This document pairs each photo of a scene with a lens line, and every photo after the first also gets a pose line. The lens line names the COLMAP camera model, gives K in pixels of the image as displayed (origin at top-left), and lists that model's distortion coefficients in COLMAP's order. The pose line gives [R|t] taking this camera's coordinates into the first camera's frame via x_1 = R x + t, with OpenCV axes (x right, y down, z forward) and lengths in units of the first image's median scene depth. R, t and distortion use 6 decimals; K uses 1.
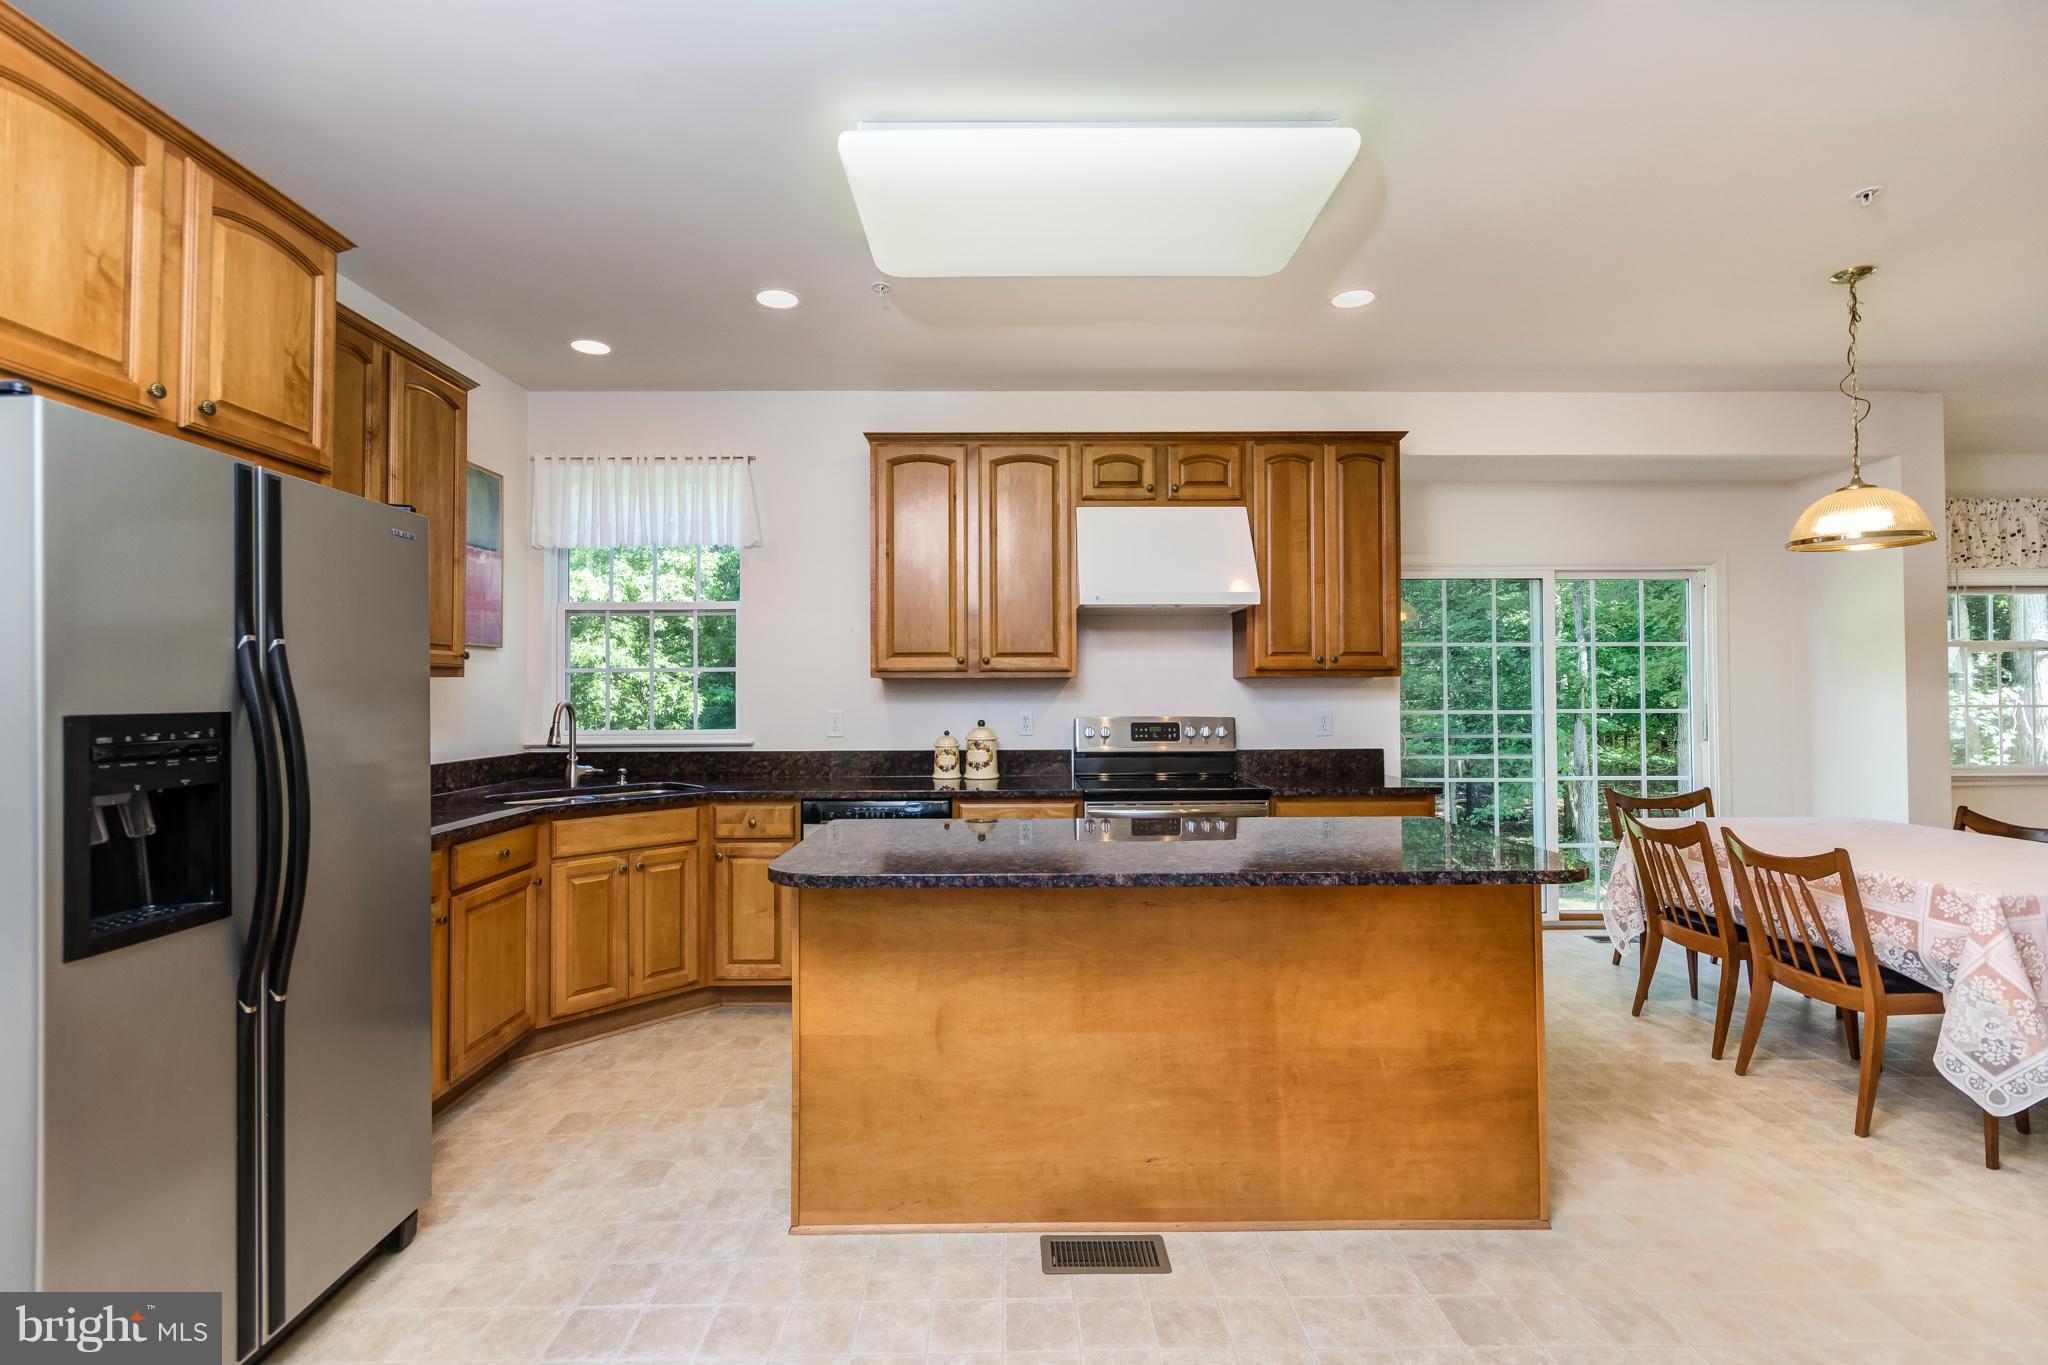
lens RADIAL K [[910.6, 0, 1017.4], [0, 910.6, 670.7], [0, 0, 1]] dist [0.001150, -0.000807]
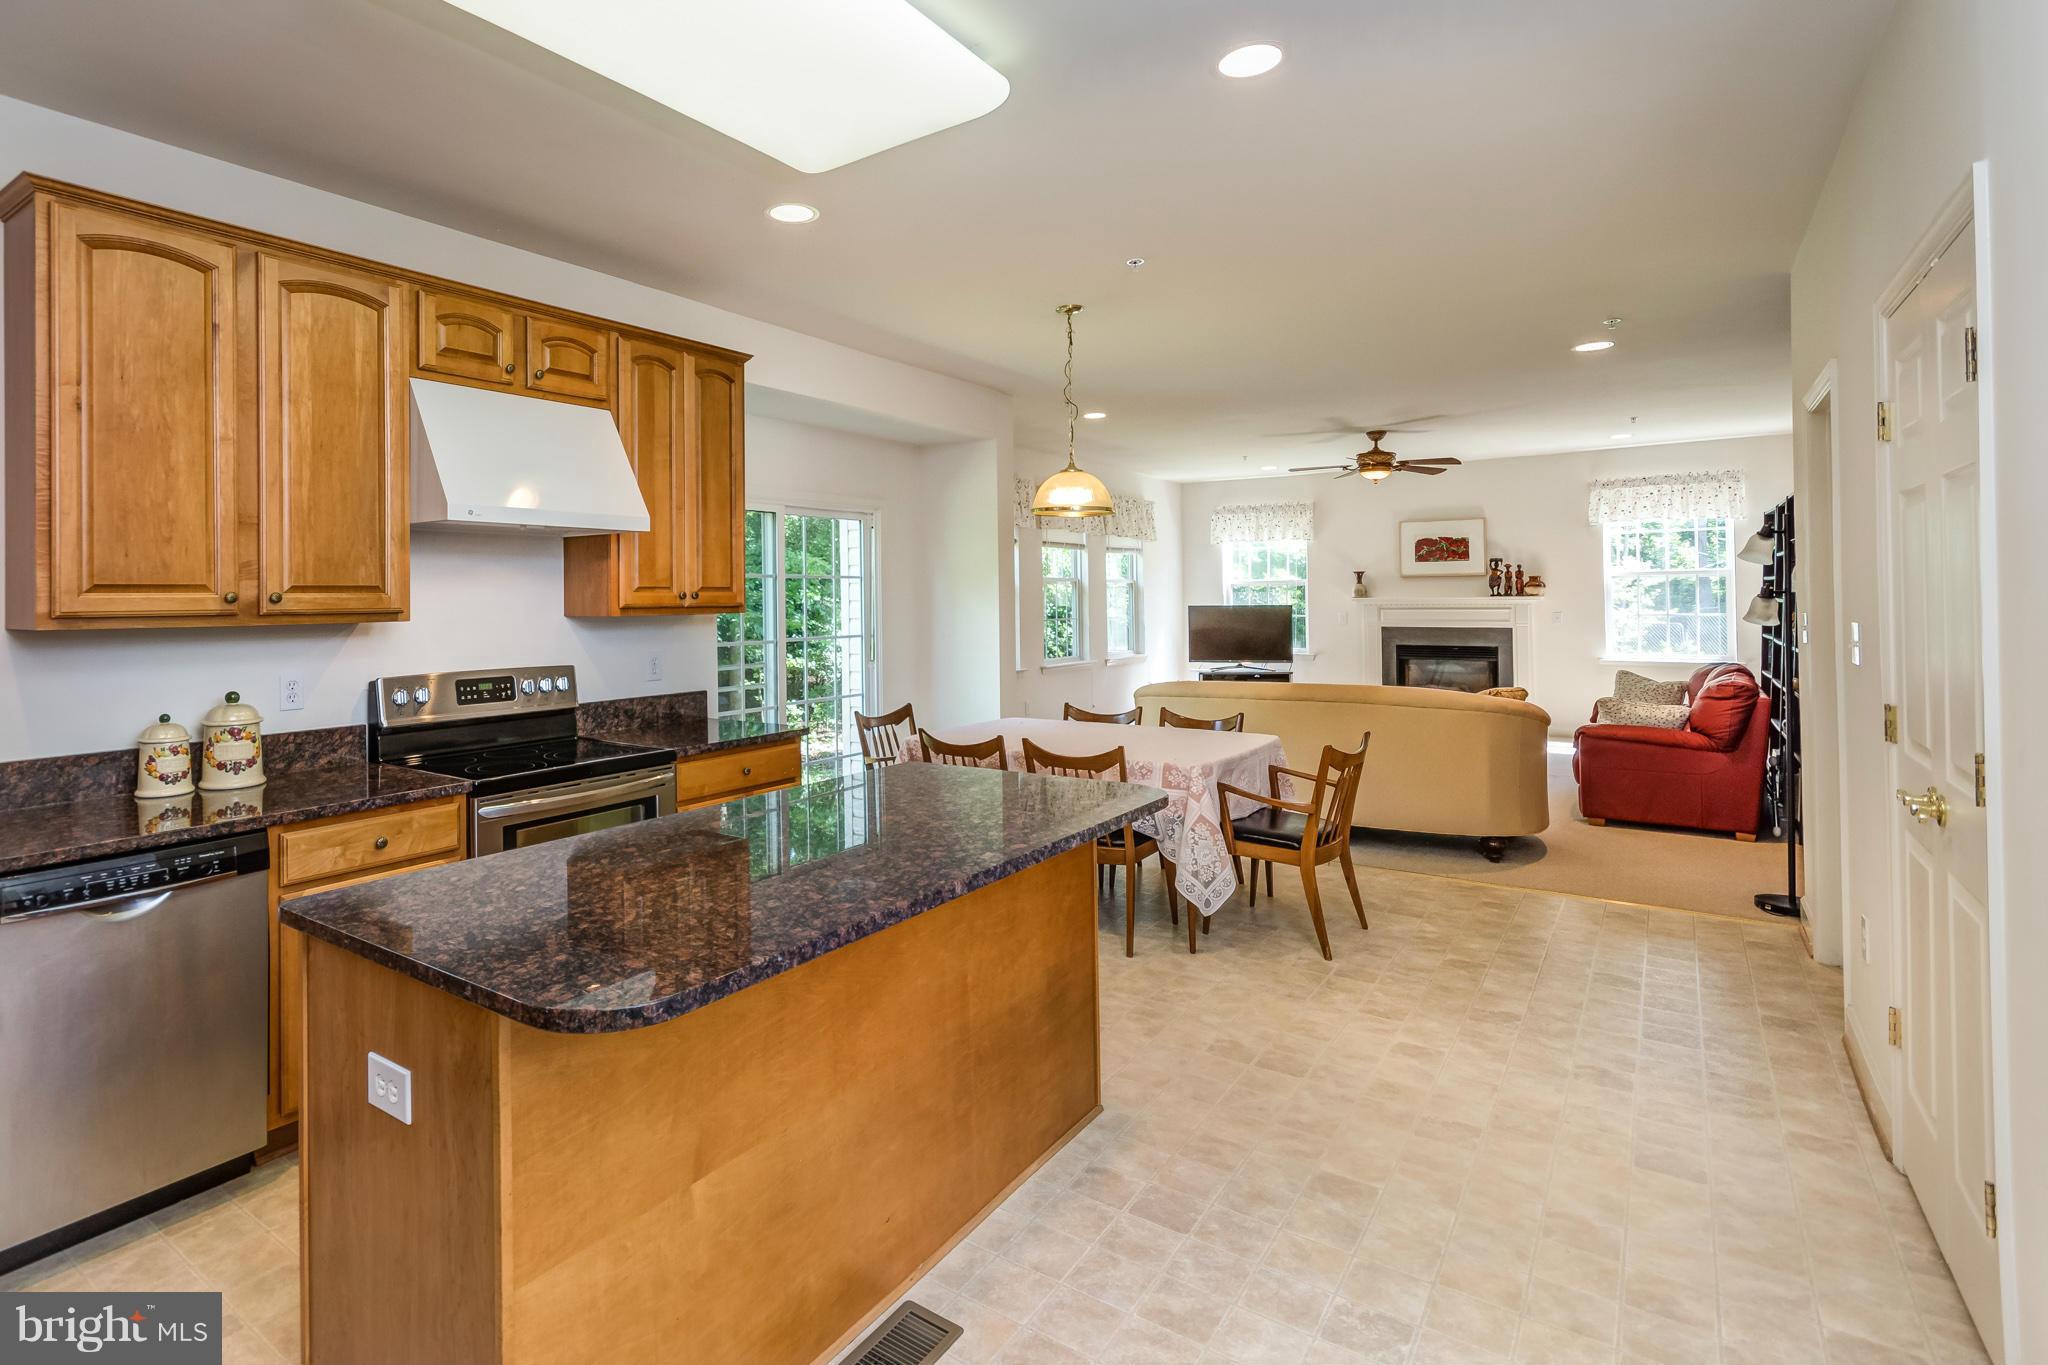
lens RADIAL K [[1022.0, 0, 873.3], [0, 1022.0, 588.3], [0, 0, 1]] dist [0.001845, -0.000434]
pose [[0.623038, 0.003807, 0.782182, -0.347063], [-0.009043, 0.999956, 0.002336, -0.024625], [-0.782139, -0.008529, 0.623045, 0.249174]]
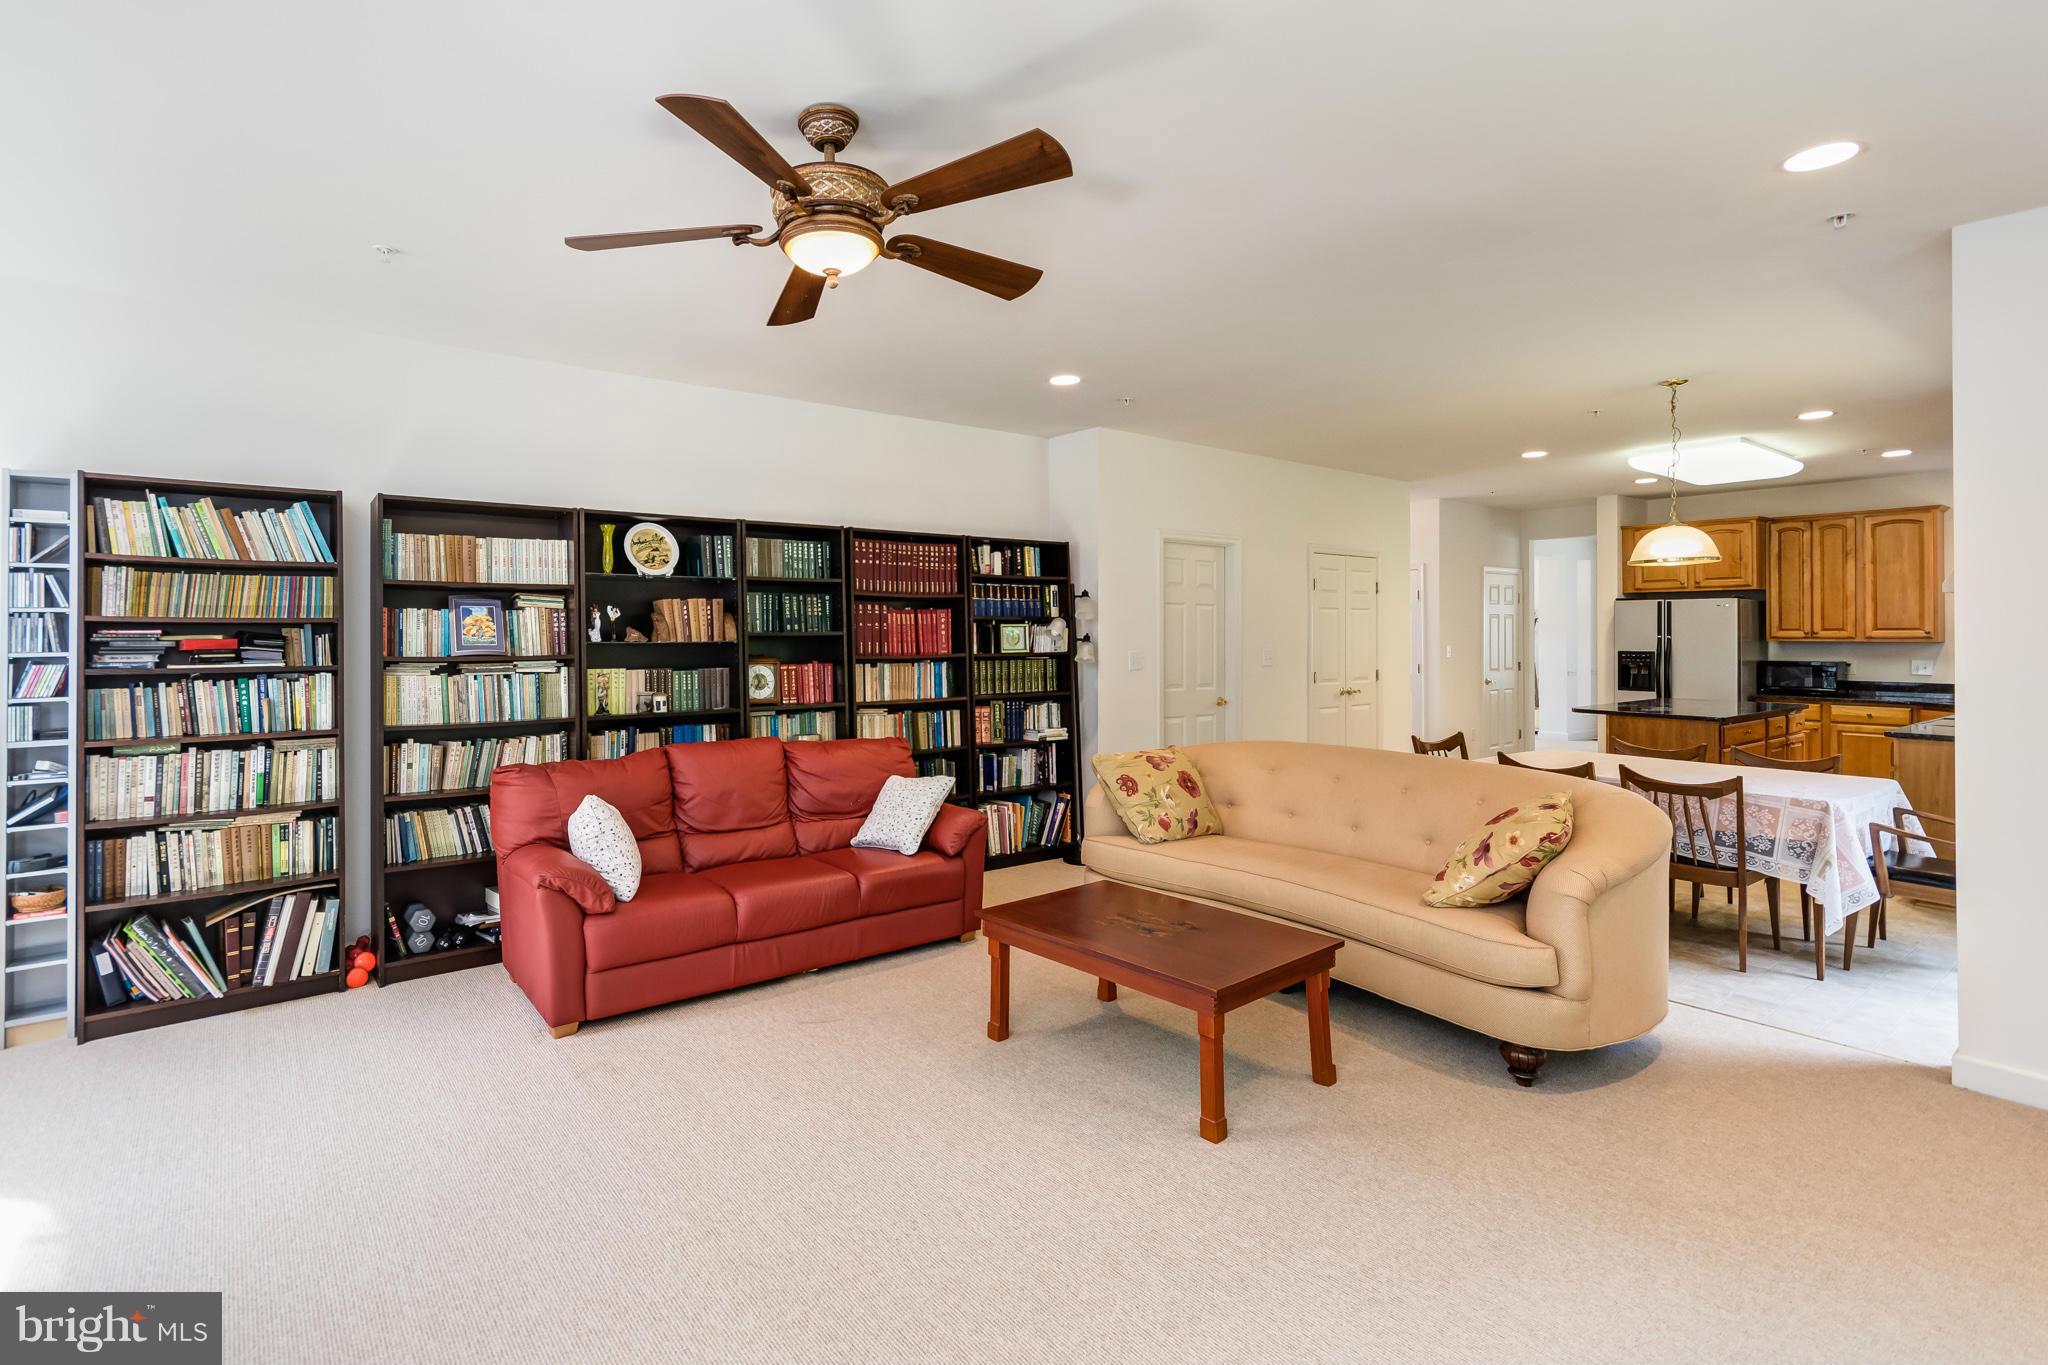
lens RADIAL K [[910.6, 0, 991.2], [0, 910.6, 637.9], [0, 0, 1]] dist [0.001150, -0.000807]
pose [[-0.824663, 0.007371, -0.565577, 2.136477], [0.018013, 0.999750, -0.013236, -0.011819], [0.565338, -0.021103, -0.824589, 1.315510]]
